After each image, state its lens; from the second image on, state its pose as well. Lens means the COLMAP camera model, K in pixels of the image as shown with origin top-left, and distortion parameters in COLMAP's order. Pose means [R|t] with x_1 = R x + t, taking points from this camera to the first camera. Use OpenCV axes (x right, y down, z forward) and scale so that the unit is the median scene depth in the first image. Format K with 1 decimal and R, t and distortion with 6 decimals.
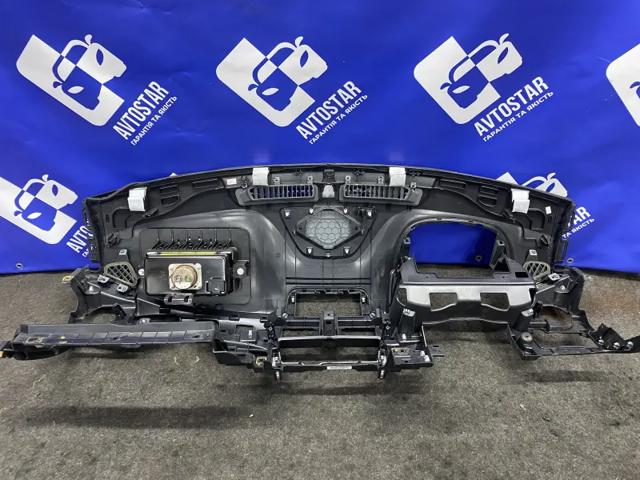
lens RADIAL K [[481.8, 0, 323.7], [0, 481.8, 241.8], [0, 0, 1]] dist [0.002201, -0.011987]
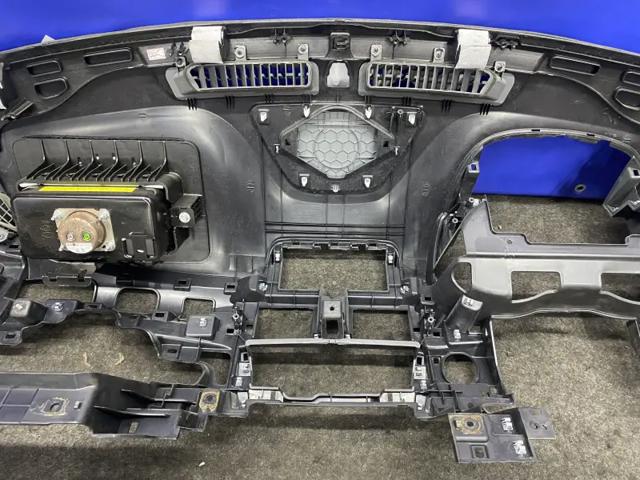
lens RADIAL K [[481.8, 0, 323.7], [0, 481.8, 241.8], [0, 0, 1]] dist [0.002201, -0.011987]
pose [[0.999376, 0.025158, -0.024781, 0.011812], [-0.017343, 0.960961, 0.276141, -0.075213], [0.030761, -0.275539, 0.960798, 0.435699]]
